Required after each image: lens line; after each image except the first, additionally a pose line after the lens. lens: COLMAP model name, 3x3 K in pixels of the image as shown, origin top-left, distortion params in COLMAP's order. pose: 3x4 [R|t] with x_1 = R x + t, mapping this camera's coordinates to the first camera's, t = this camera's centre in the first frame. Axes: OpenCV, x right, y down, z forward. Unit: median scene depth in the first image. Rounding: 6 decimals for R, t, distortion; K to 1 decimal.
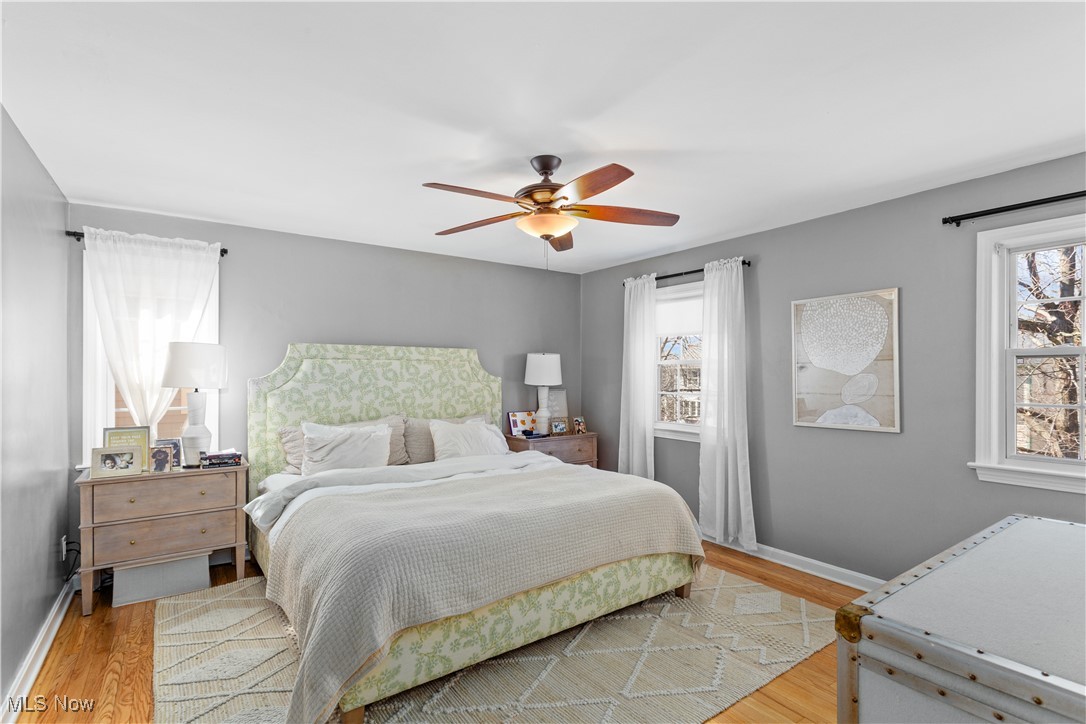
lens RADIAL K [[519.3, 0, 533.0], [0, 519.3, 365.6], [0, 0, 1]] dist [0.001609, 0.000572]
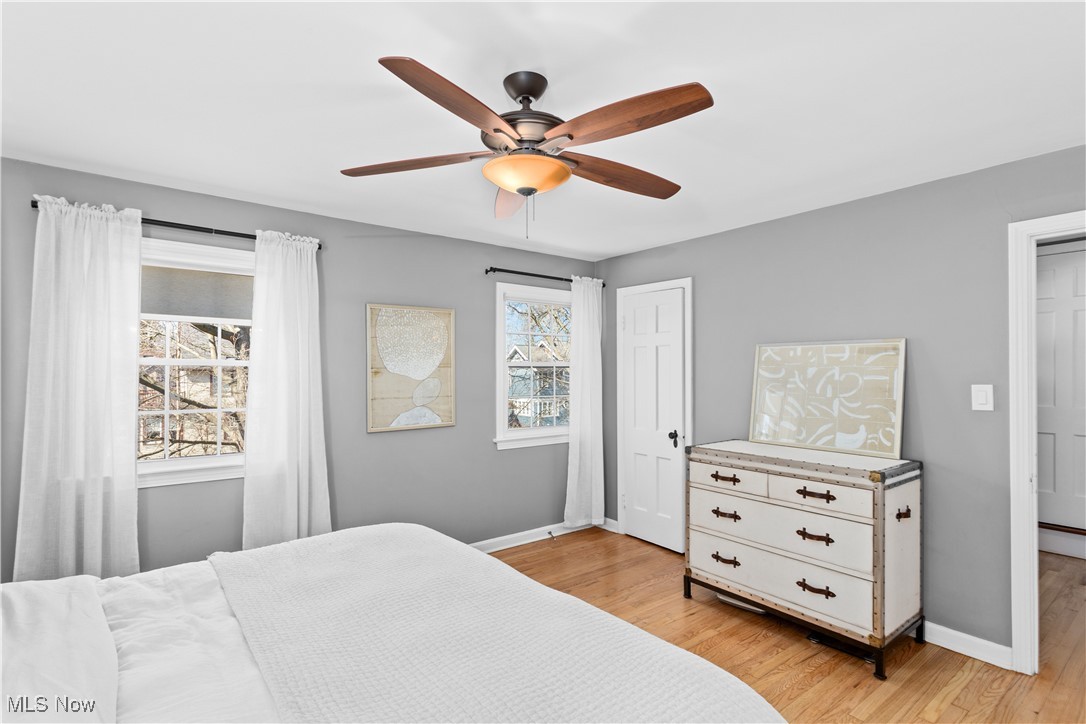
lens RADIAL K [[519.3, 0, 533.0], [0, 519.3, 365.6], [0, 0, 1]] dist [0.001609, 0.000572]
pose [[-0.042169, 0.015413, 0.998992, -0.522489], [-0.010781, 0.999816, -0.015880, 0.003383], [-0.999052, -0.011440, -0.041995, 0.814306]]
